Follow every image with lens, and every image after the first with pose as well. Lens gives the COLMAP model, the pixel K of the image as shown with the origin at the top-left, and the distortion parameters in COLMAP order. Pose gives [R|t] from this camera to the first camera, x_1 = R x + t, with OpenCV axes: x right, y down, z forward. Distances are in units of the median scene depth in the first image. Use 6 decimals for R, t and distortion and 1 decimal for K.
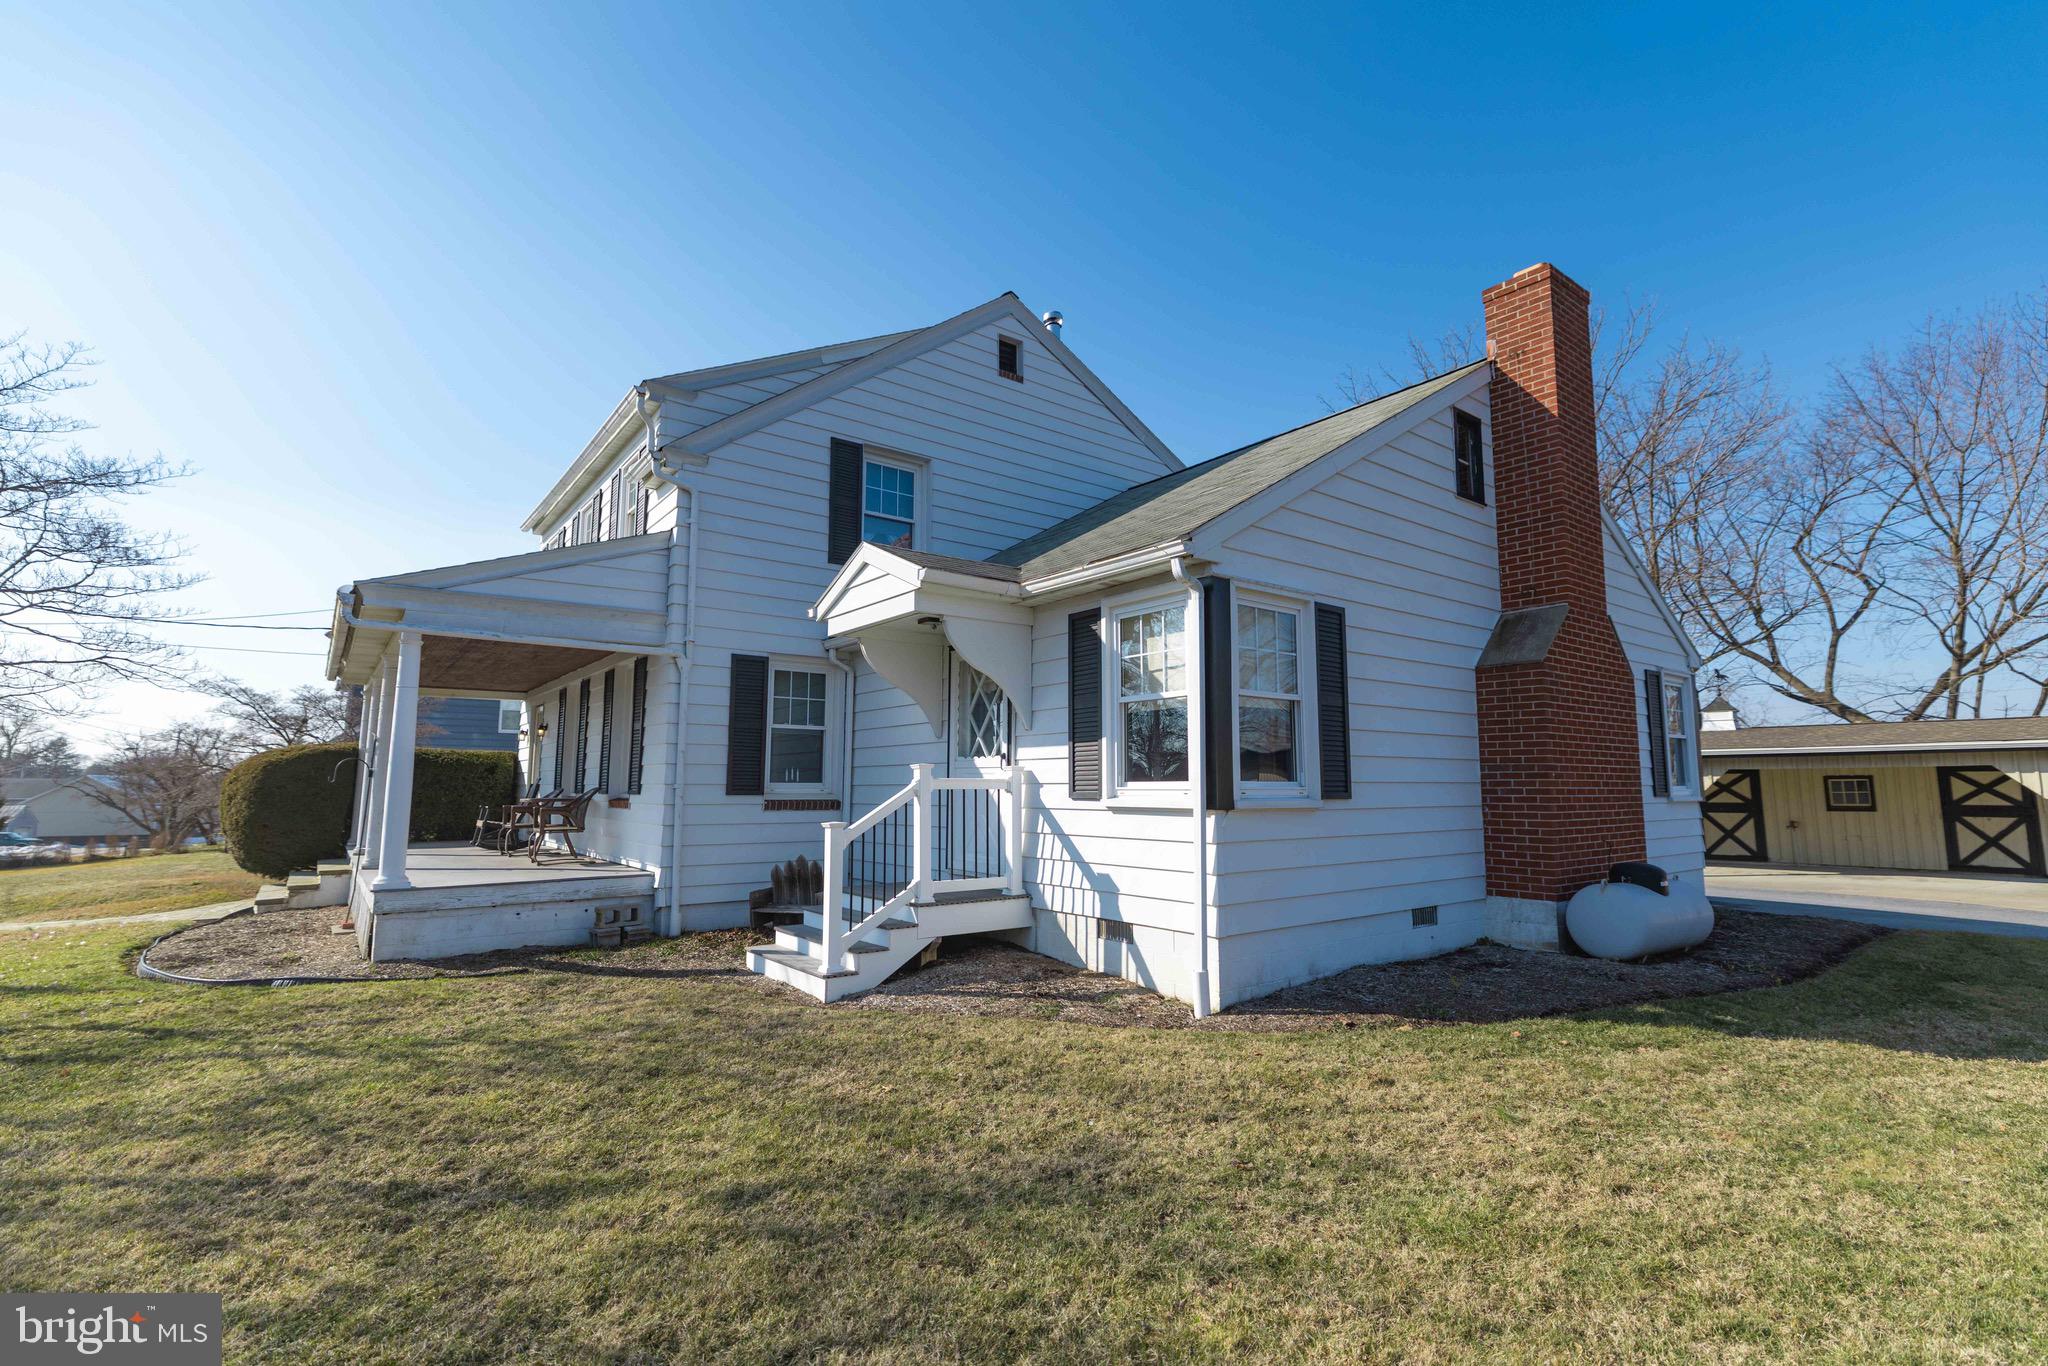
lens RADIAL K [[929.0, 0, 1023.1], [0, 929.0, 681.4], [0, 0, 1]] dist [0.002004, -0.000436]
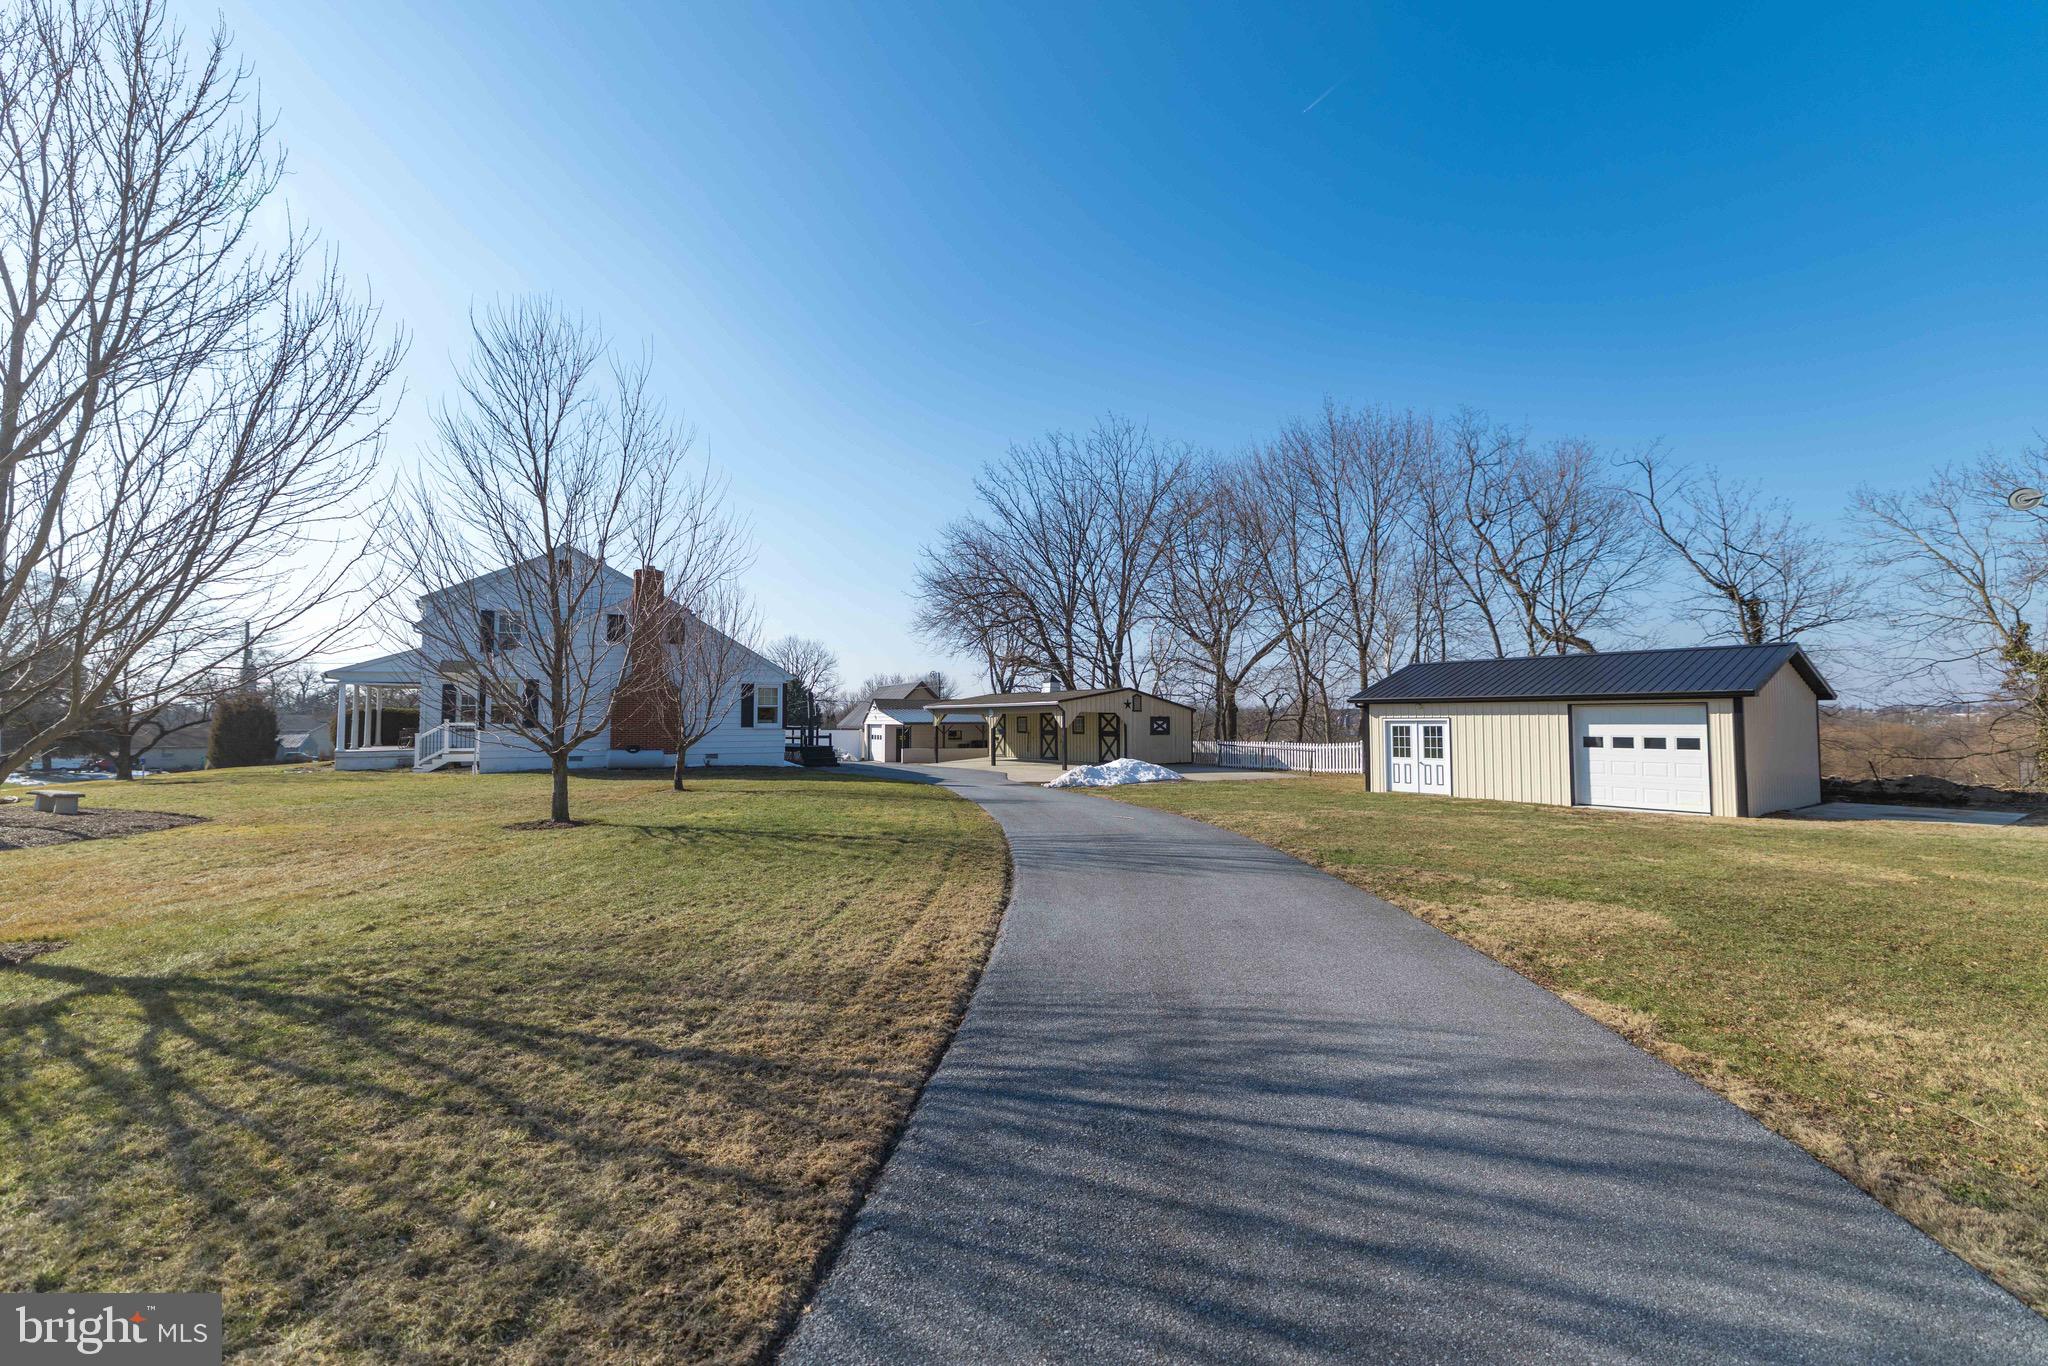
lens RADIAL K [[877.9, 0, 1021.2], [0, 877.9, 678.2], [0, 0, 1]] dist [0.000051, 0.001501]
pose [[0.989348, -0.009447, -0.145265, 2.347172], [0.019092, 0.997693, 0.065145, -0.230944], [0.144314, -0.067225, 0.987246, -1.913734]]
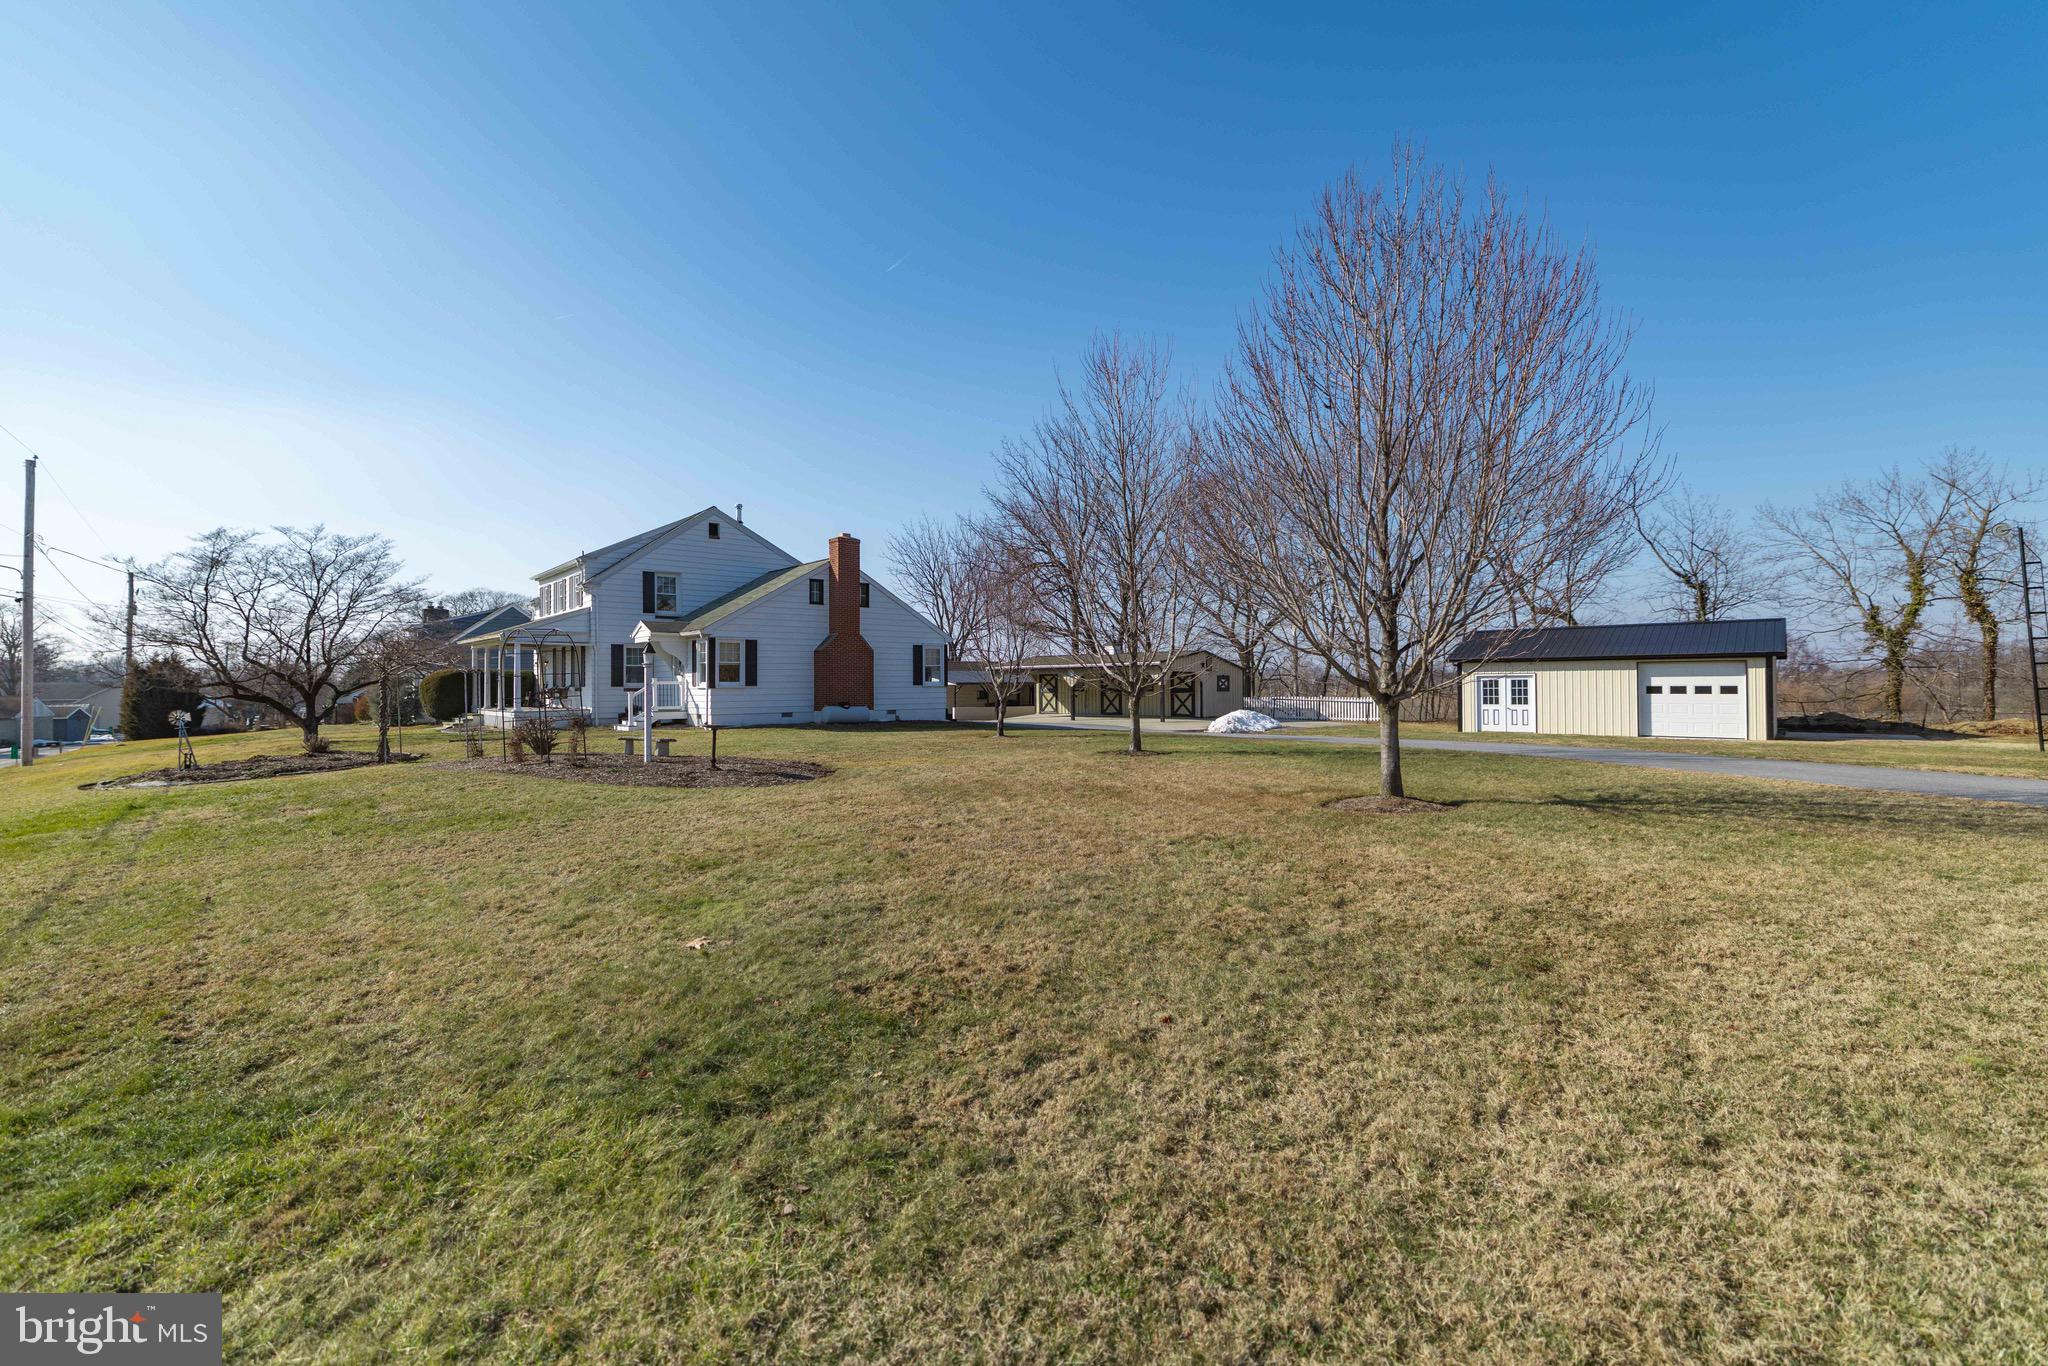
lens RADIAL K [[877.9, 0, 1019.9], [0, 877.9, 679.1], [0, 0, 1]] dist [0.000051, 0.001501]
pose [[0.998038, -0.007621, 0.062139, 1.027687], [0.000866, 0.994149, 0.108011, -0.264517], [-0.062598, -0.107746, 0.992206, -2.401719]]
